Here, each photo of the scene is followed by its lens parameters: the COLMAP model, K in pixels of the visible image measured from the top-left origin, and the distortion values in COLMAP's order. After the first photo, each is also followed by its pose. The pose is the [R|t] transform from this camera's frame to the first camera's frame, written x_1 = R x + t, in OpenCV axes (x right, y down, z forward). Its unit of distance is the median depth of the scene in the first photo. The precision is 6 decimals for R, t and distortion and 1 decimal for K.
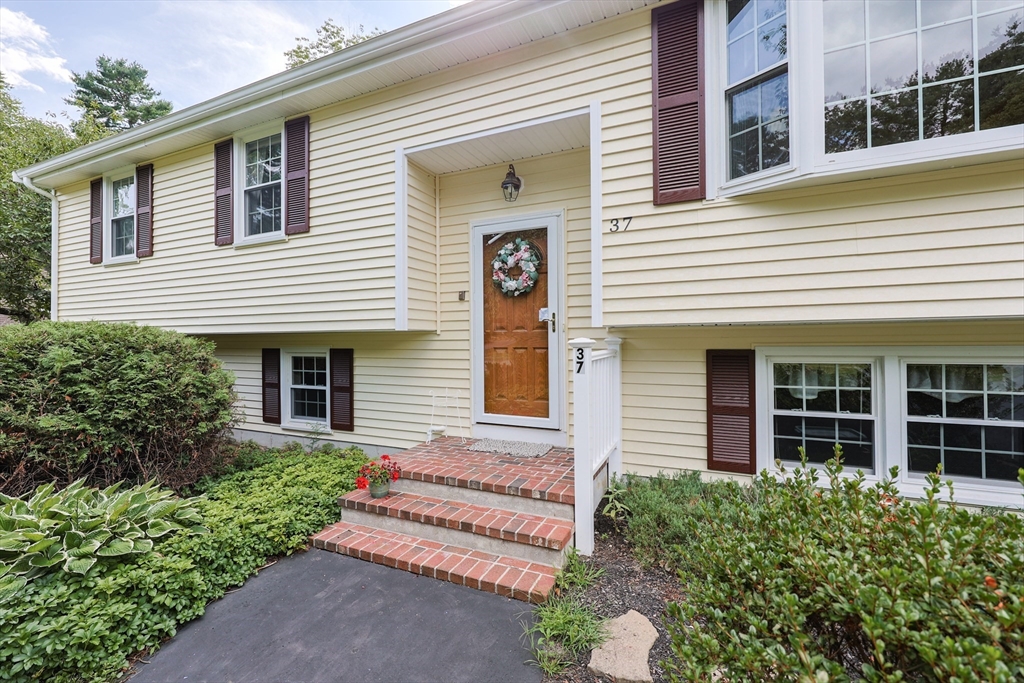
lens RADIAL K [[440.5, 0, 514.5], [0, 440.5, 341.2], [0, 0, 1]] dist [-0.001502, -0.000630]
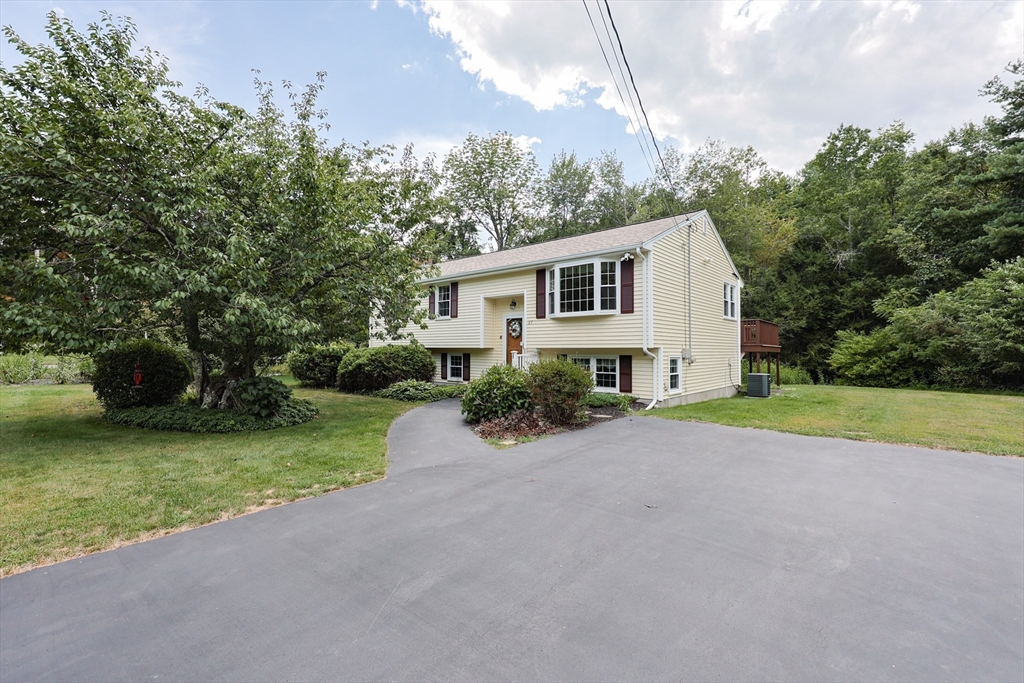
lens RADIAL K [[440.5, 0, 514.9], [0, 440.5, 343.0], [0, 0, 1]] dist [-0.001502, -0.000630]
pose [[0.955526, 0.007141, -0.294821, 0.882945], [-0.012339, 0.999799, -0.015773, -0.011989], [0.294649, 0.018709, 0.955422, -1.937464]]
